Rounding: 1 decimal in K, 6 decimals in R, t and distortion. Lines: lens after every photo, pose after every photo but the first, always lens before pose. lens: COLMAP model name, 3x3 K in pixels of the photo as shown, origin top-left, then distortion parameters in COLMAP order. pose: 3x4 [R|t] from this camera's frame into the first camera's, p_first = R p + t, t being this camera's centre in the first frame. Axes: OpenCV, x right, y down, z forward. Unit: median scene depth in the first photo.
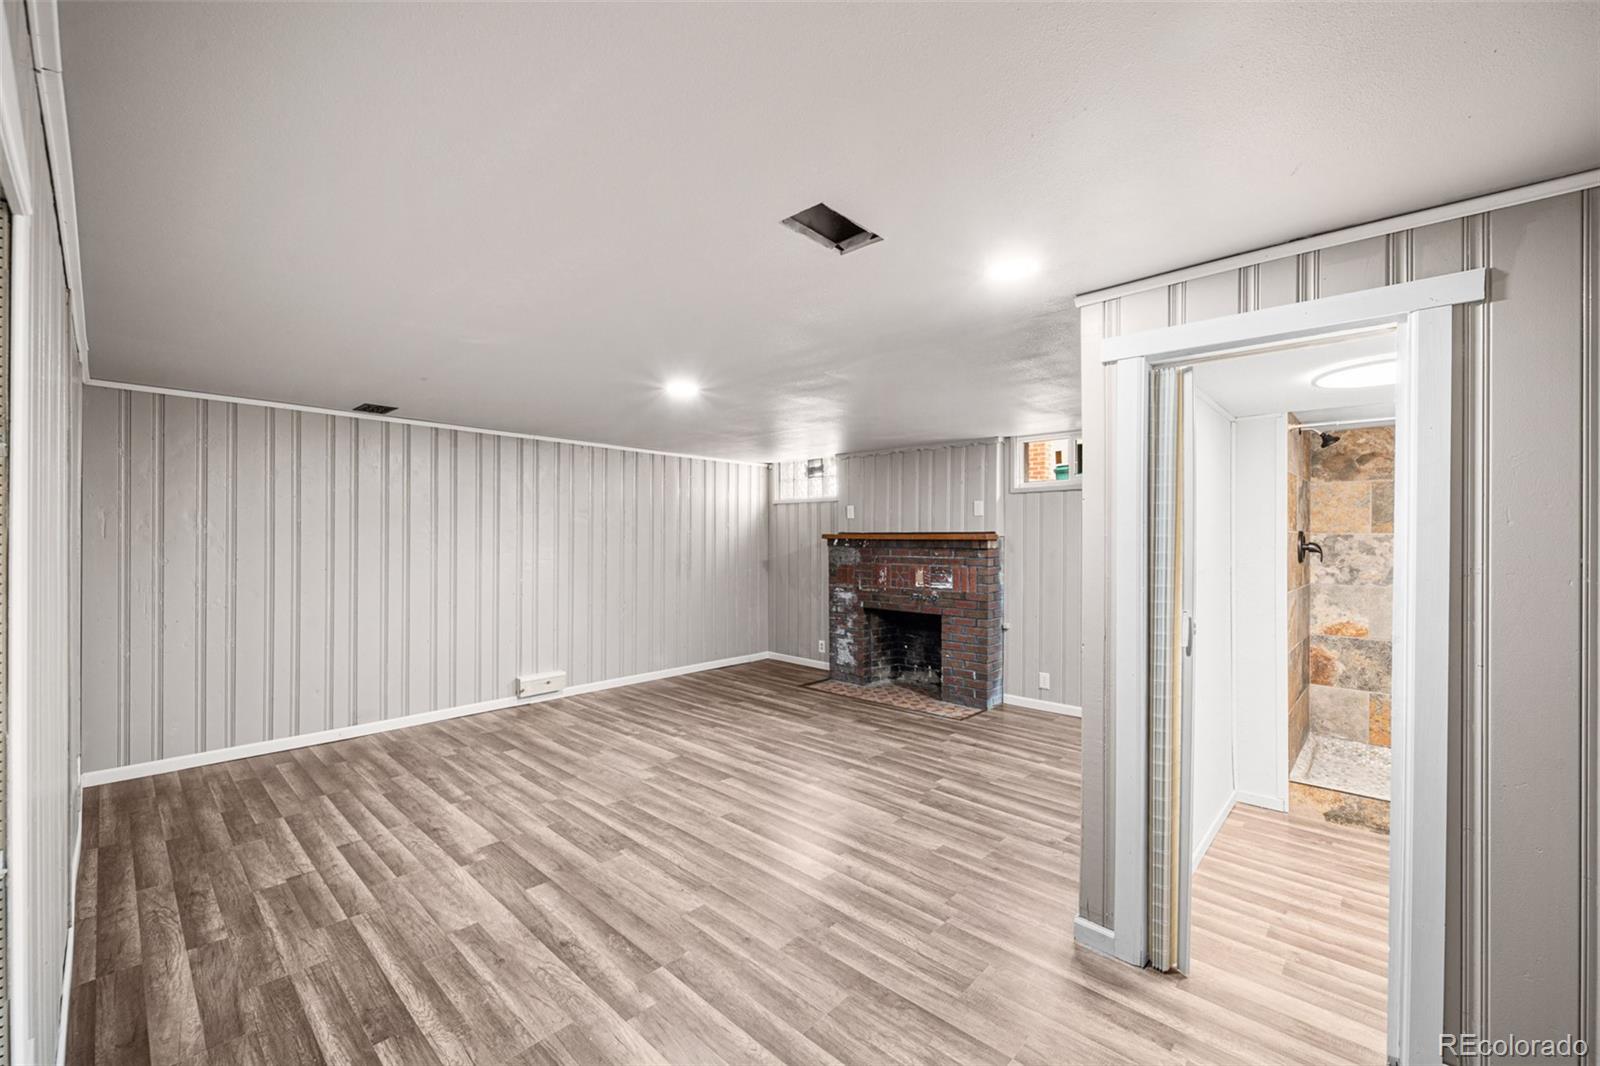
lens RADIAL K [[654.3, 0, 790.9], [0, 654.3, 530.9], [0, 0, 1]] dist [0.001064, -0.000955]
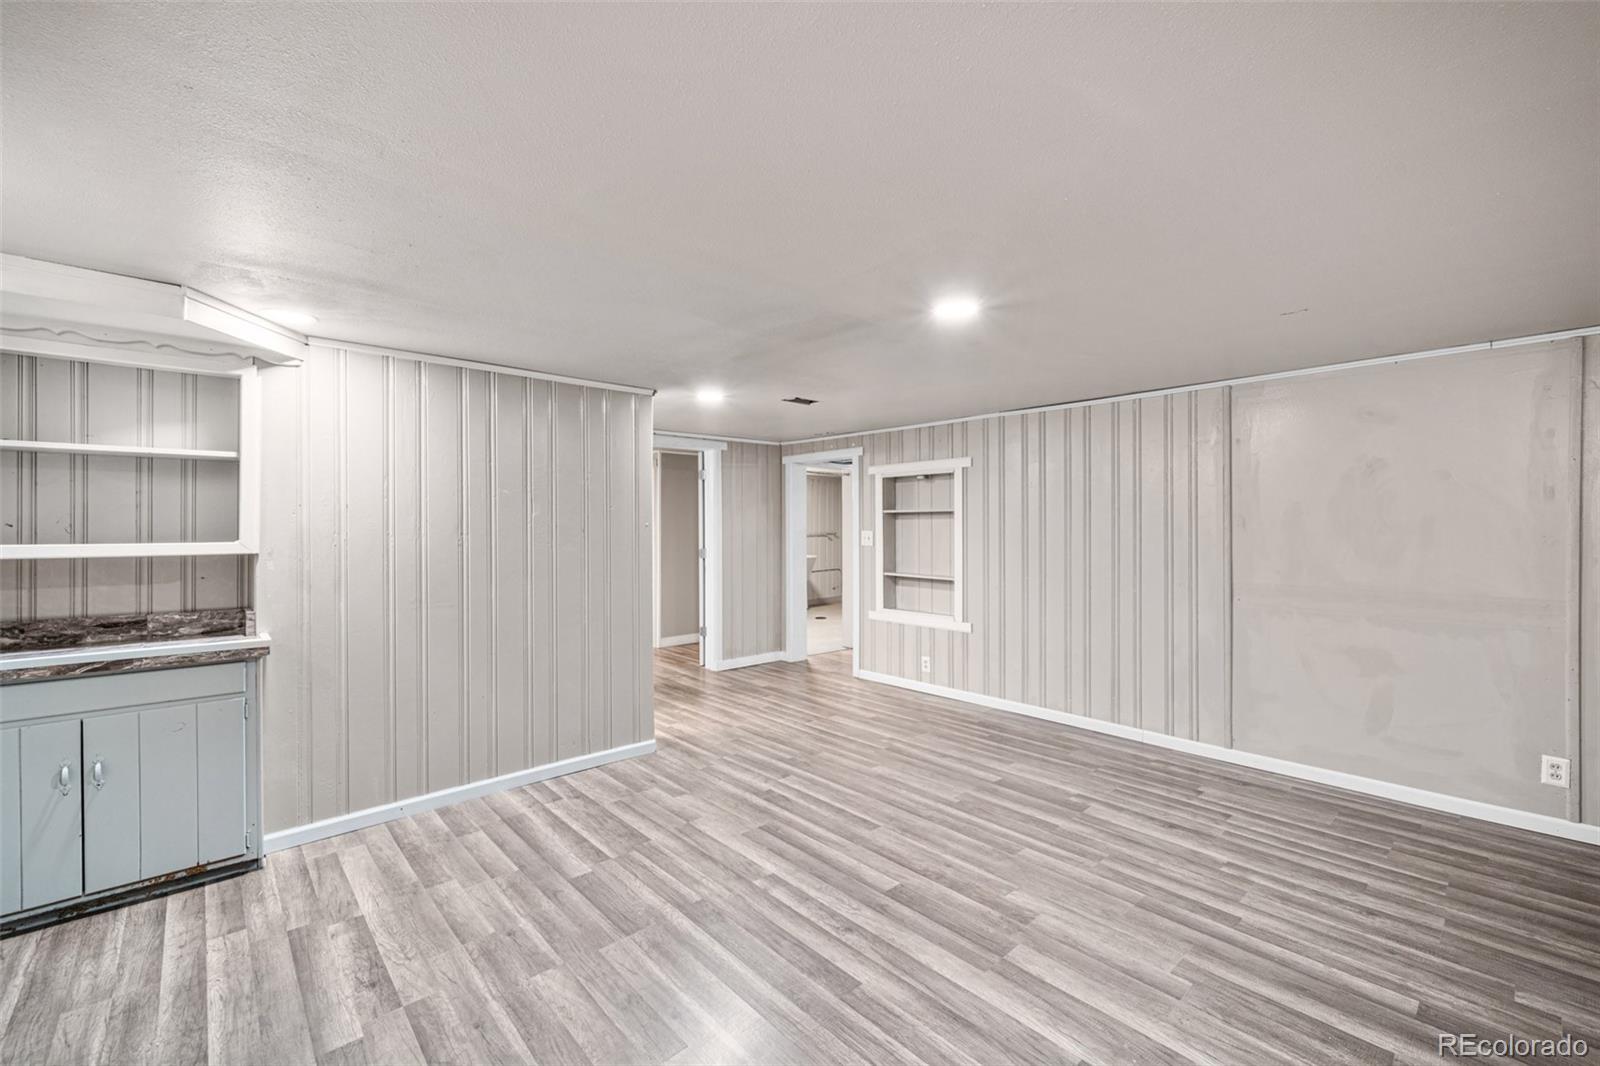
lens RADIAL K [[654.3, 0, 801.5], [0, 654.3, 532.3], [0, 0, 1]] dist [0.001064, -0.000955]
pose [[-0.997333, -0.001523, 0.072976, -0.051617], [-0.001643, 0.999997, -0.001580, 0.017455], [-0.072974, -0.001696, -0.997332, 1.597012]]
